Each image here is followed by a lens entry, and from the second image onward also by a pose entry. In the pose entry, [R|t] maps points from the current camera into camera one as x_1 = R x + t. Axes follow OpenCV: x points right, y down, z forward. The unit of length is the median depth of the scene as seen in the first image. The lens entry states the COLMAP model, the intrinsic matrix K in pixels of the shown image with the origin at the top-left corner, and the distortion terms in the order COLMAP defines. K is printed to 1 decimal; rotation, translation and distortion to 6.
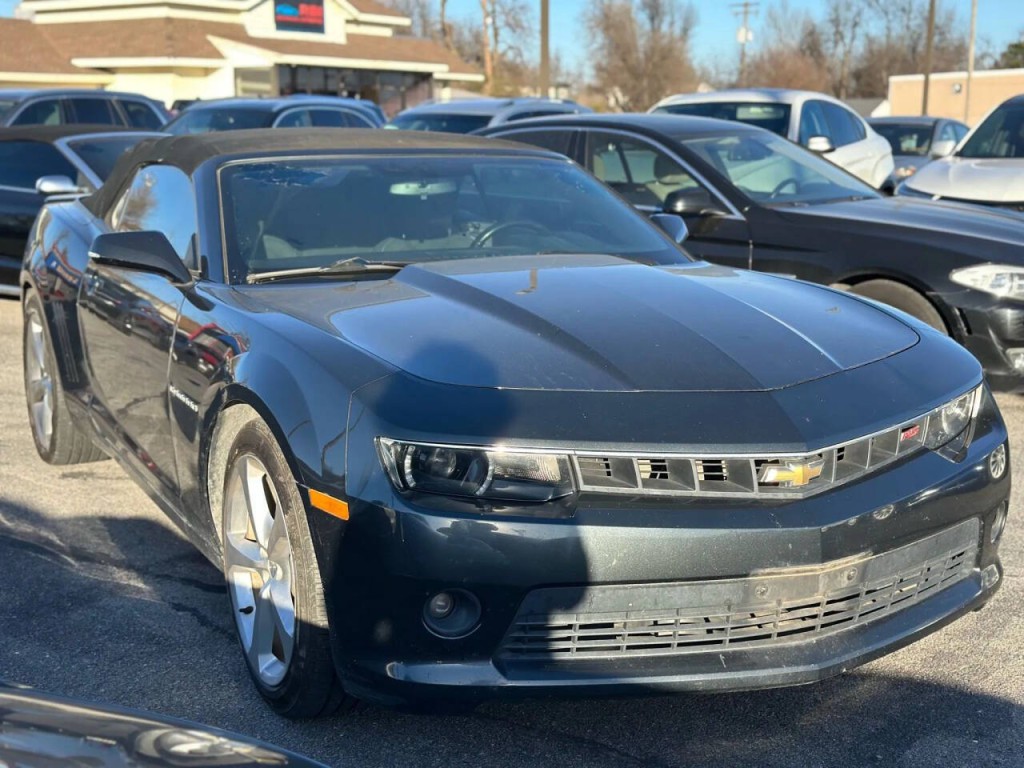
lens RADIAL K [[1437.8, 0, 516.2], [0, 1437.8, 390.0], [0, 0, 1]] dist [0.151176, -0.152017]
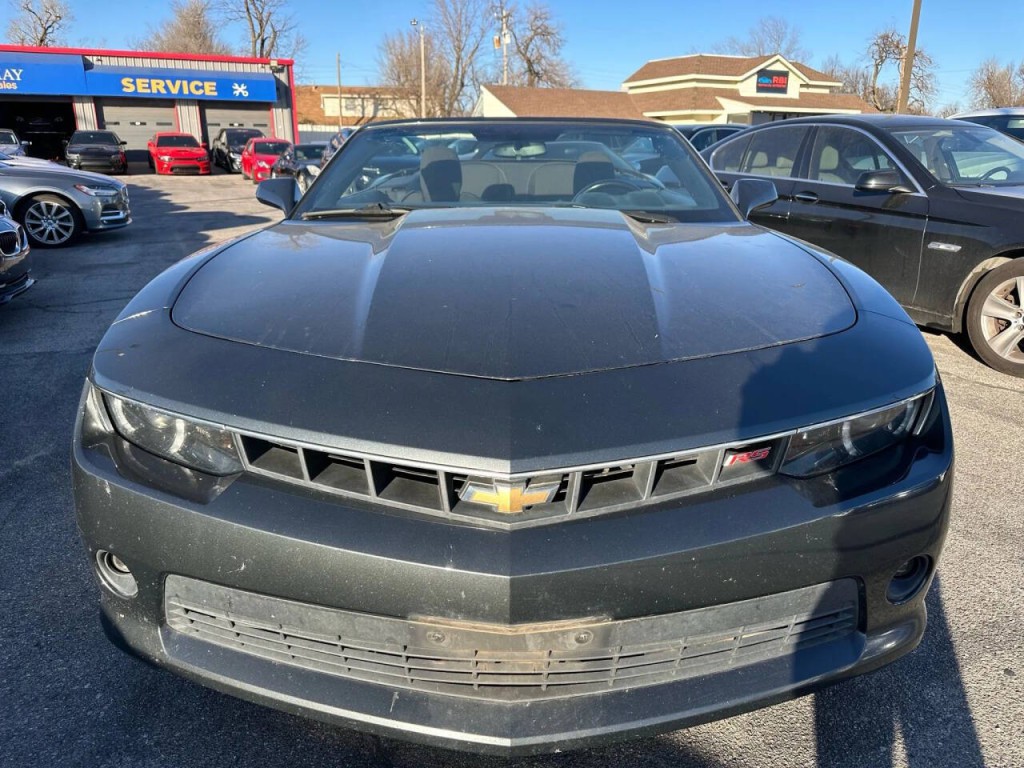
lens RADIAL K [[736.4, 0, 518.1], [0, 736.4, 370.8], [0, 0, 1]] dist [0.028250, -0.033905]
pose [[0.883733, 0.136693, -0.447583, 0.277925], [-0.087596, 0.987804, 0.128723, -0.043484], [0.459719, -0.074550, 0.884930, 0.515919]]
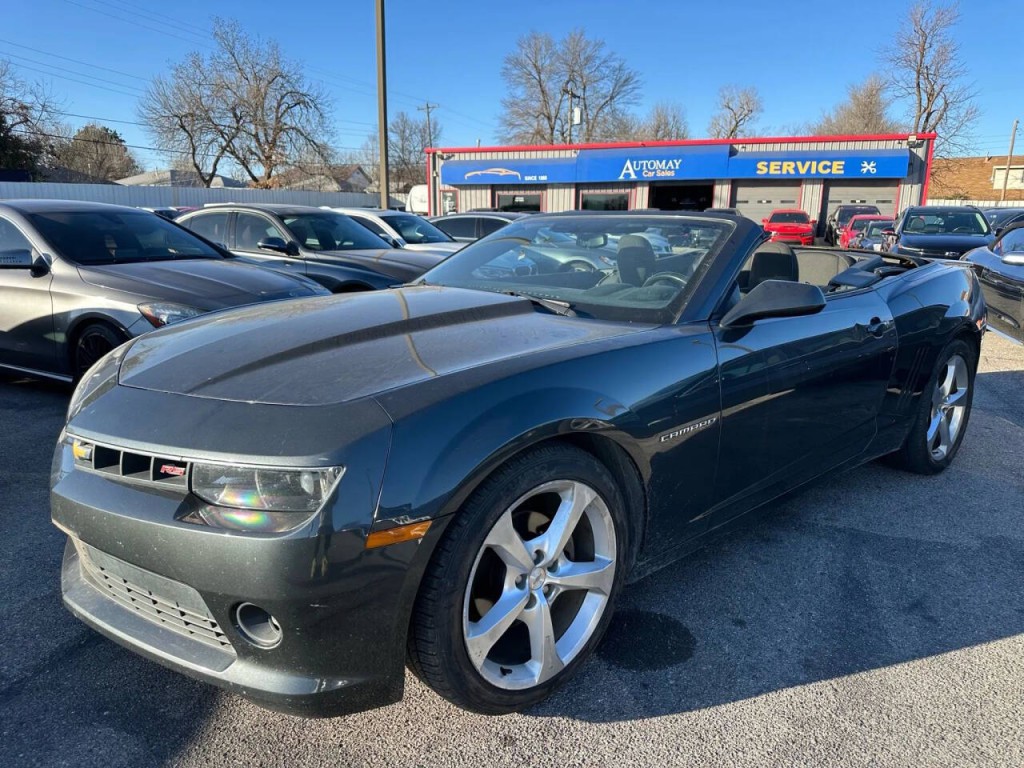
lens RADIAL K [[725.1, 0, 508.7], [0, 725.1, 390.0], [0, 0, 1]] dist [0.051014, -0.073635]
pose [[0.237384, 0.224081, -0.945218, 0.667040], [-0.186644, 0.965423, 0.181997, -0.136526], [0.953317, 0.133216, 0.270999, 0.909131]]
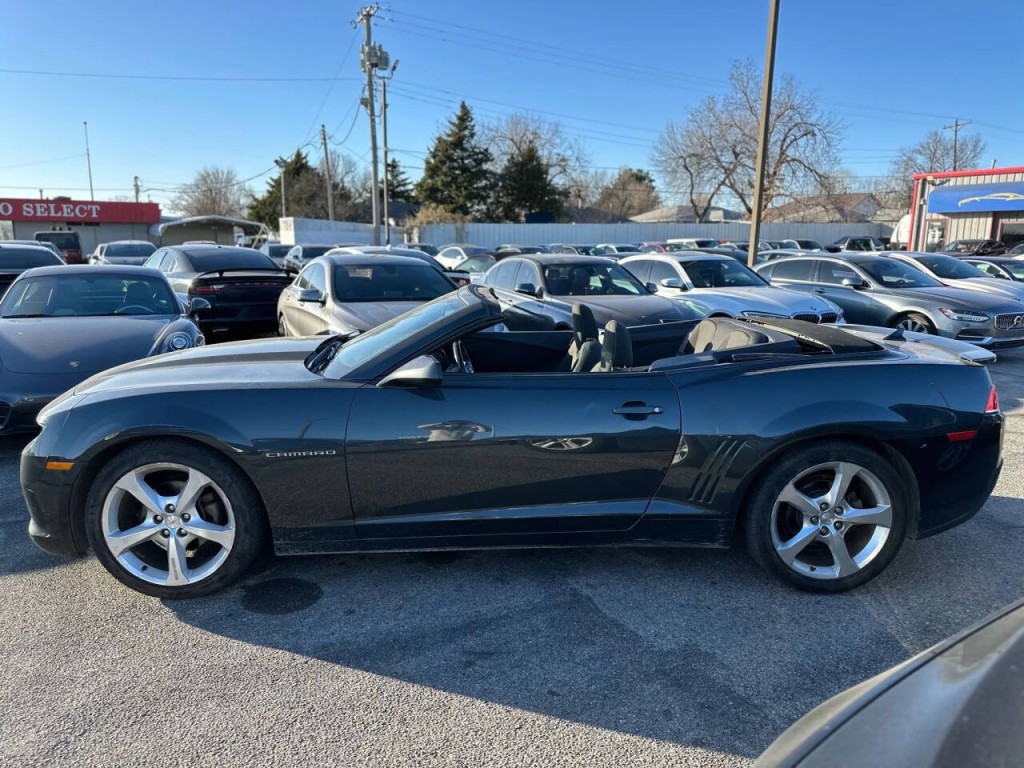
lens RADIAL K [[716.3, 0, 511.5], [0, 716.3, 388.5], [0, 0, 1]] dist [0.064297, -0.080812]
pose [[-0.425765, 0.176561, -0.887440, 0.758433], [-0.175628, 0.945999, 0.272471, -0.344119], [0.887626, 0.271868, -0.371764, 1.644268]]
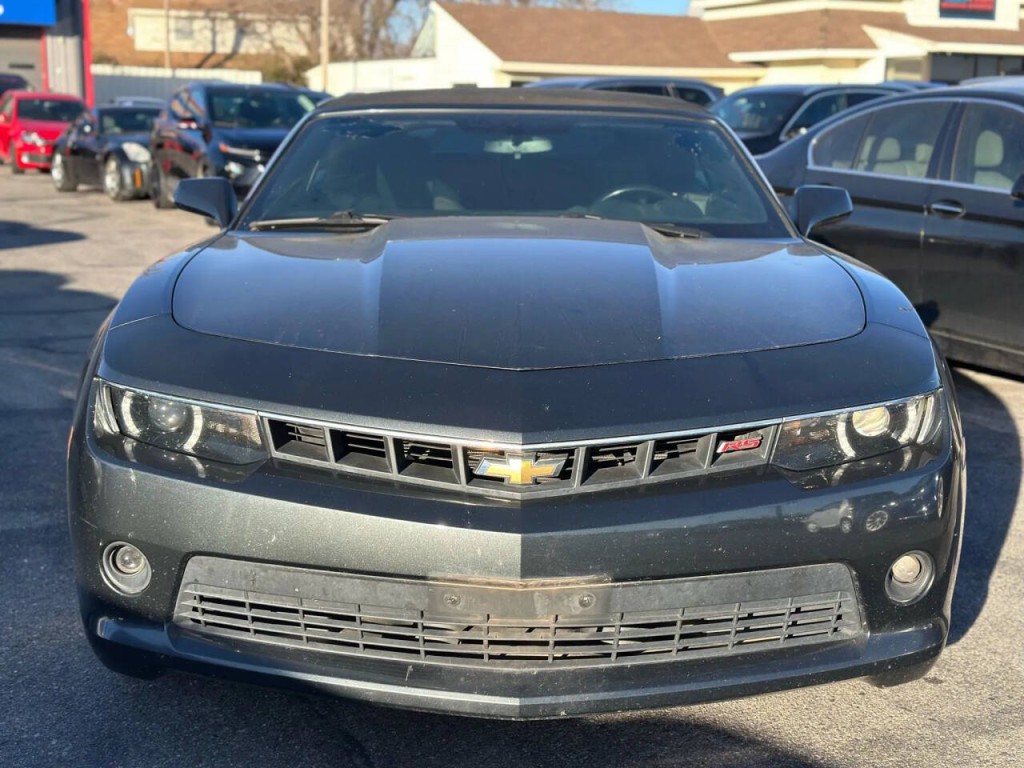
lens RADIAL K [[1437.8, 0, 516.2], [0, 1437.8, 390.0], [0, 0, 1]] dist [0.151176, -0.152017]
pose [[0.889475, 0.097557, -0.446449, 0.432463], [-0.096632, 0.995009, 0.024904, -0.006767], [0.446651, 0.020990, 0.894462, 0.193123]]
